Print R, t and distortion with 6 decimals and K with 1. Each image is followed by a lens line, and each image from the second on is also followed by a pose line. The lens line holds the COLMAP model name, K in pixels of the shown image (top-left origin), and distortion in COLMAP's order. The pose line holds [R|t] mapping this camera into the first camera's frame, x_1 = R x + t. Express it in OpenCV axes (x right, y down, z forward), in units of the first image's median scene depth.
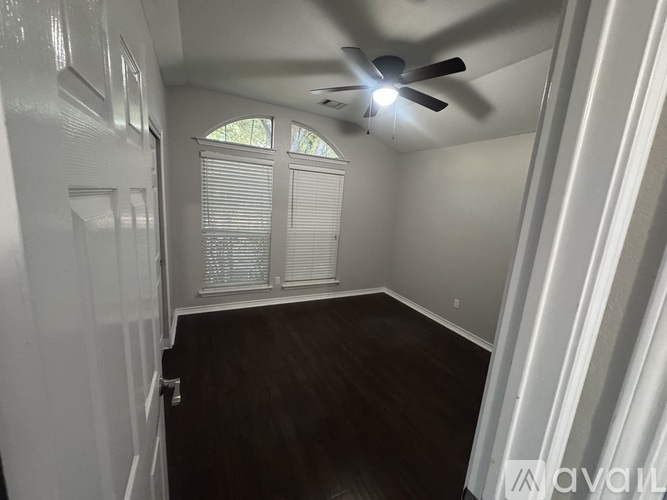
lens RADIAL K [[267.6, 0, 334.5], [0, 267.6, 249.0], [0, 0, 1]] dist [-0.000015, 0.000119]
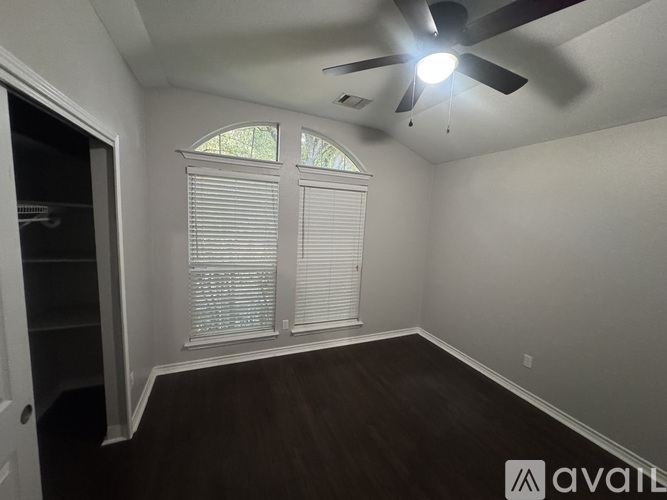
lens RADIAL K [[267.6, 0, 333.4], [0, 267.6, 251.6], [0, 0, 1]] dist [-0.000015, 0.000119]
pose [[0.997630, -0.016084, -0.066906, -0.015682], [0.011955, 0.998026, -0.061661, -0.052556], [0.067766, 0.060715, 0.995852, 0.224058]]
